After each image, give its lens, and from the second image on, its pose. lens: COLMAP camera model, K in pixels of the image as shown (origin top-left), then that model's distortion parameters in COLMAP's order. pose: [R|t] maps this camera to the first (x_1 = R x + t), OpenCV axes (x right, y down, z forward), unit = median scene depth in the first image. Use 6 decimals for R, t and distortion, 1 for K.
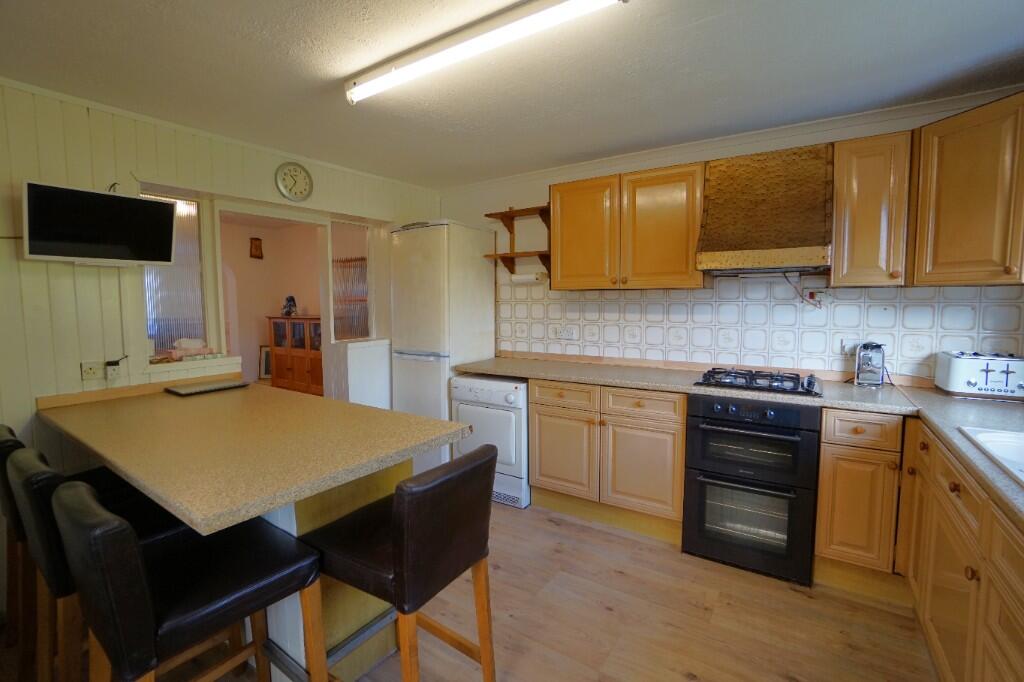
lens RADIAL K [[451.9, 0, 514.6], [0, 451.9, 336.4], [0, 0, 1]] dist [-0.037125, 0.003018]
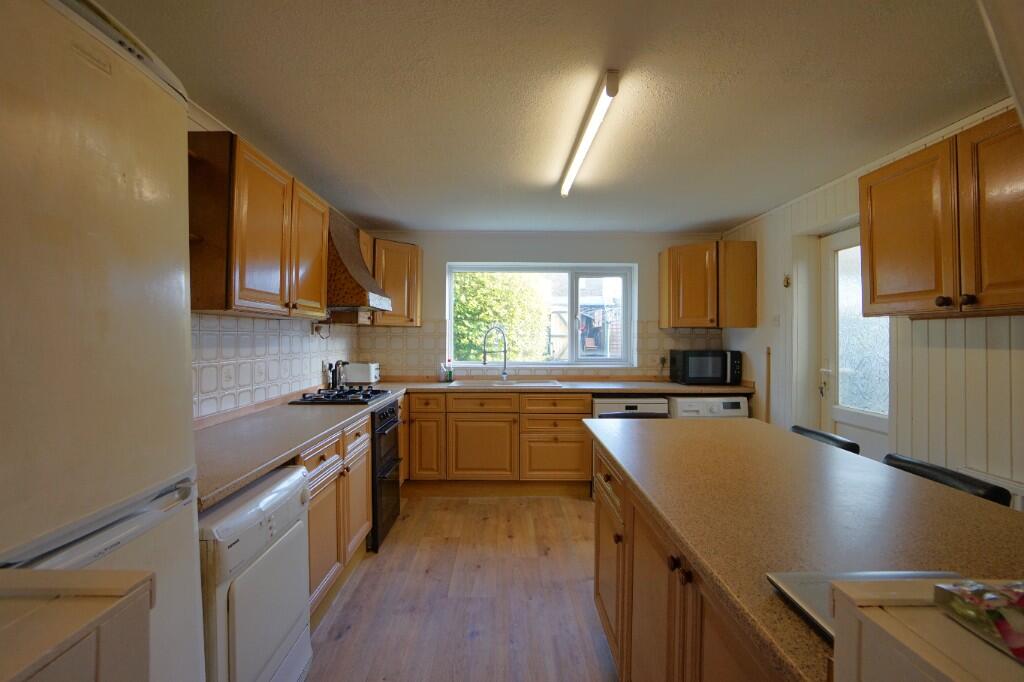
lens RADIAL K [[451.9, 0, 514.3], [0, 451.9, 335.0], [0, 0, 1]] dist [-0.037125, 0.003018]
pose [[-0.566493, 0.001239, 0.824066, -0.664373], [0.057562, 0.997616, 0.038070, -0.081417], [-0.822054, 0.069001, -0.565213, 1.141950]]
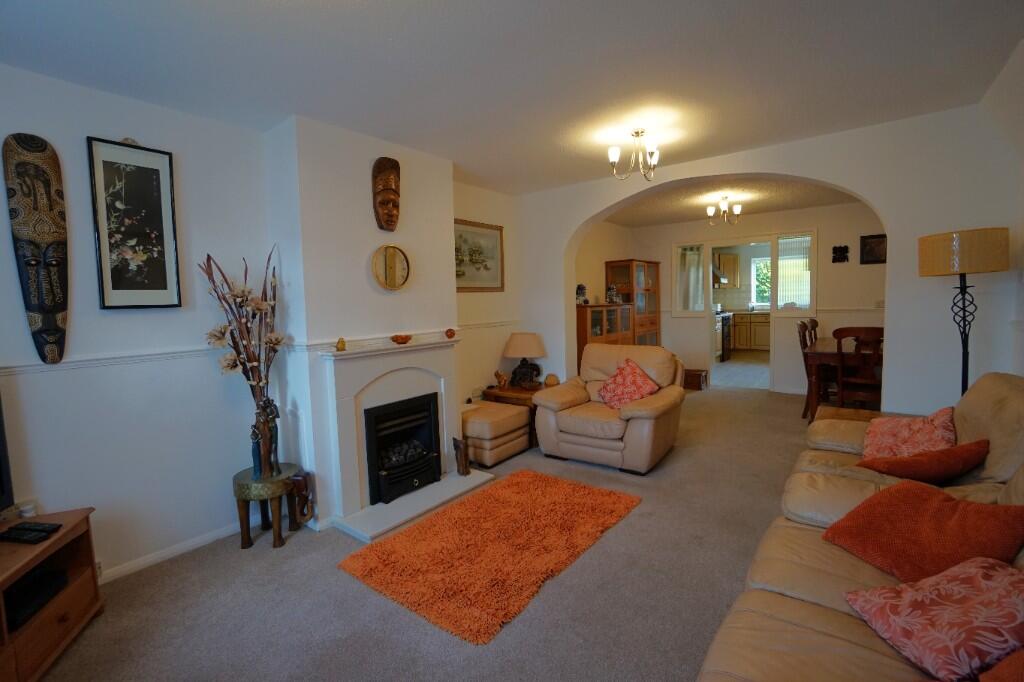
lens RADIAL K [[451.9, 0, 507.8], [0, 451.9, 334.3], [0, 0, 1]] dist [-0.037125, 0.003018]
pose [[0.083334, -0.068366, 0.994174, -2.905216], [0.105829, 0.992609, 0.059388, -0.110694], [-0.990886, 0.100263, 0.089953, 2.064768]]
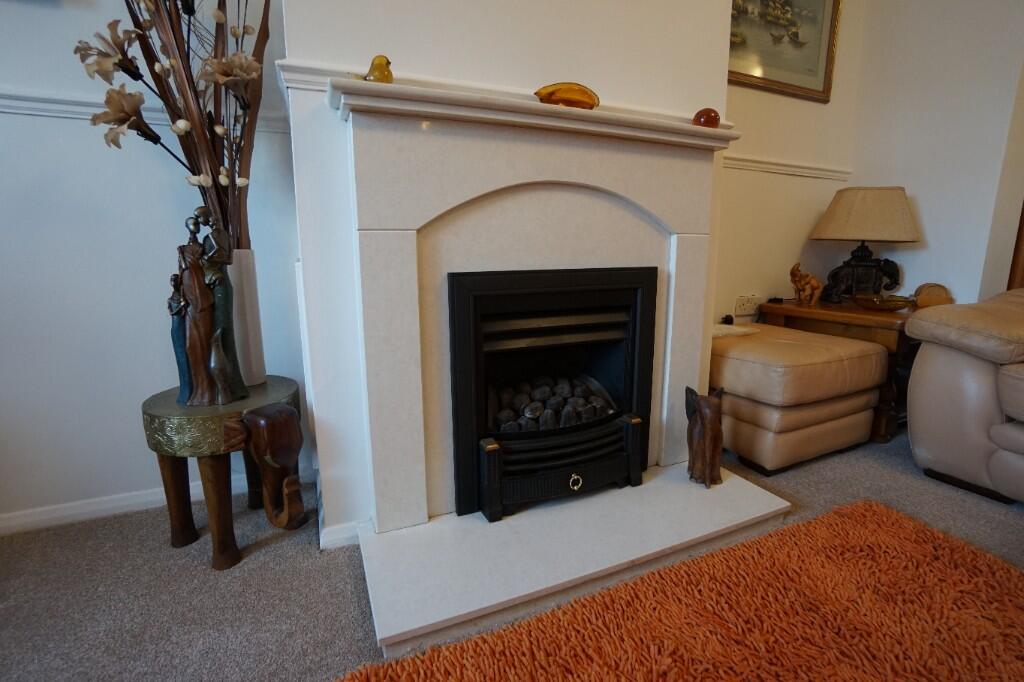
lens RADIAL K [[451.9, 0, 519.0], [0, 451.9, 330.2], [0, 0, 1]] dist [-0.037125, 0.003018]
pose [[0.547585, -0.142078, 0.824599, -2.224623], [0.063704, 0.989698, 0.128221, 0.086198], [-0.834321, -0.017681, 0.550995, 2.231079]]
